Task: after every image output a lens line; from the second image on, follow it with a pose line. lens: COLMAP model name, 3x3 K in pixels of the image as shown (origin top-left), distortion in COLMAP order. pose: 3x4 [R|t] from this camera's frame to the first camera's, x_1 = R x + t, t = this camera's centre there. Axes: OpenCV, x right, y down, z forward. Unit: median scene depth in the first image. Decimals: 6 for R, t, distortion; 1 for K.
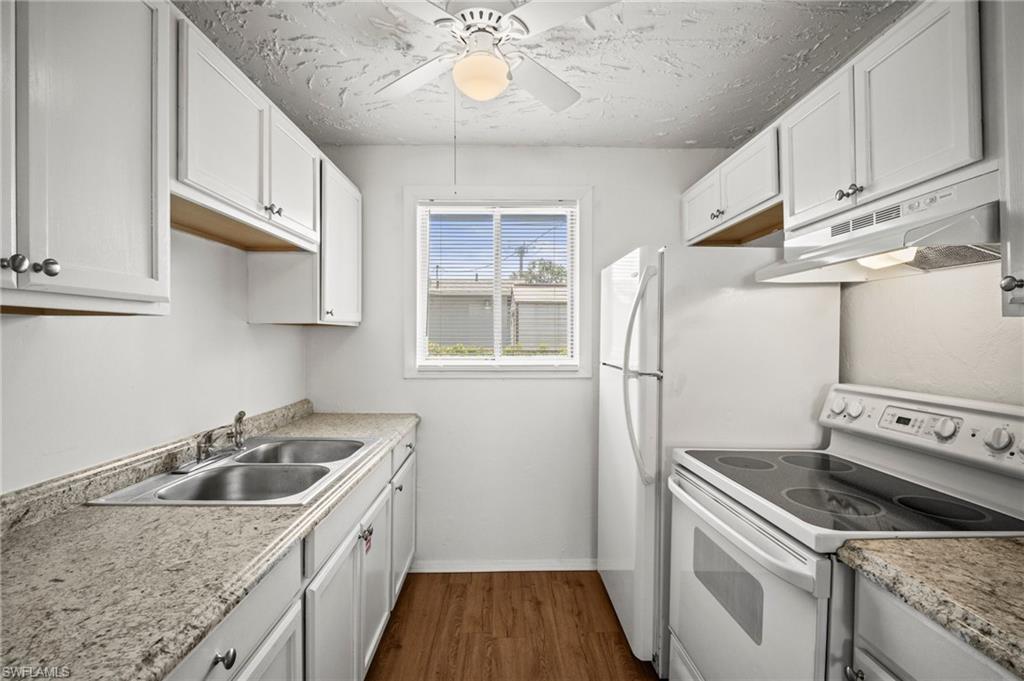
lens RADIAL K [[476.0, 0, 518.7], [0, 476.0, 346.2], [0, 0, 1]] dist [-0.004198, -0.006149]
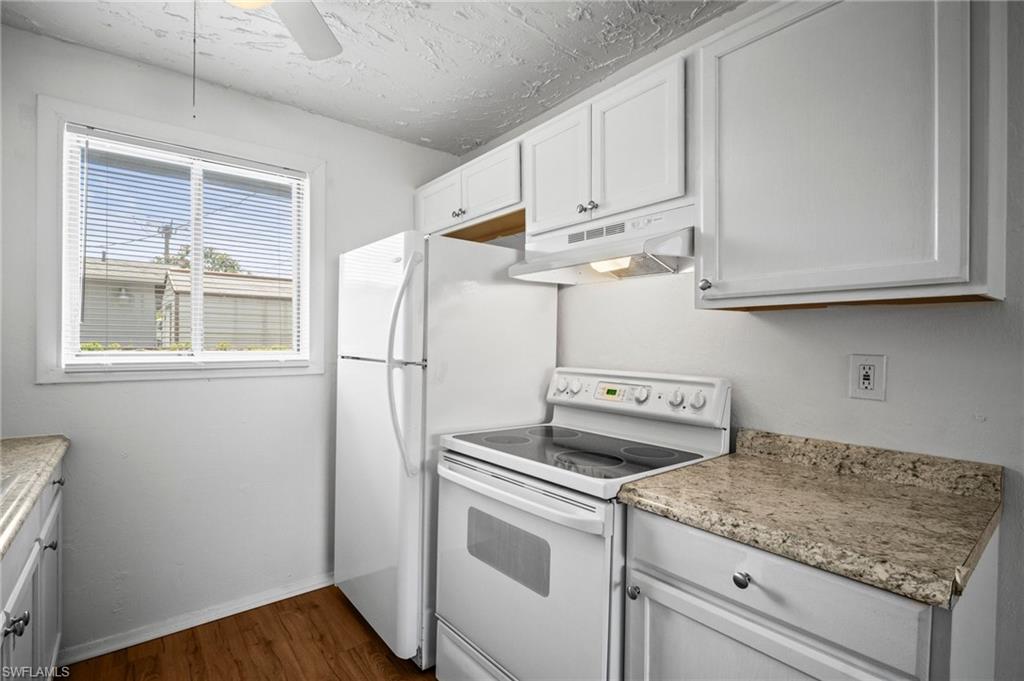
lens RADIAL K [[476.0, 0, 502.4], [0, 476.0, 353.1], [0, 0, 1]] dist [-0.004198, -0.006149]
pose [[0.801225, -0.004899, 0.598343, -0.162902], [0.003028, 0.999987, 0.004133, 0.034929], [-0.598355, -0.001500, 0.801229, 0.110102]]
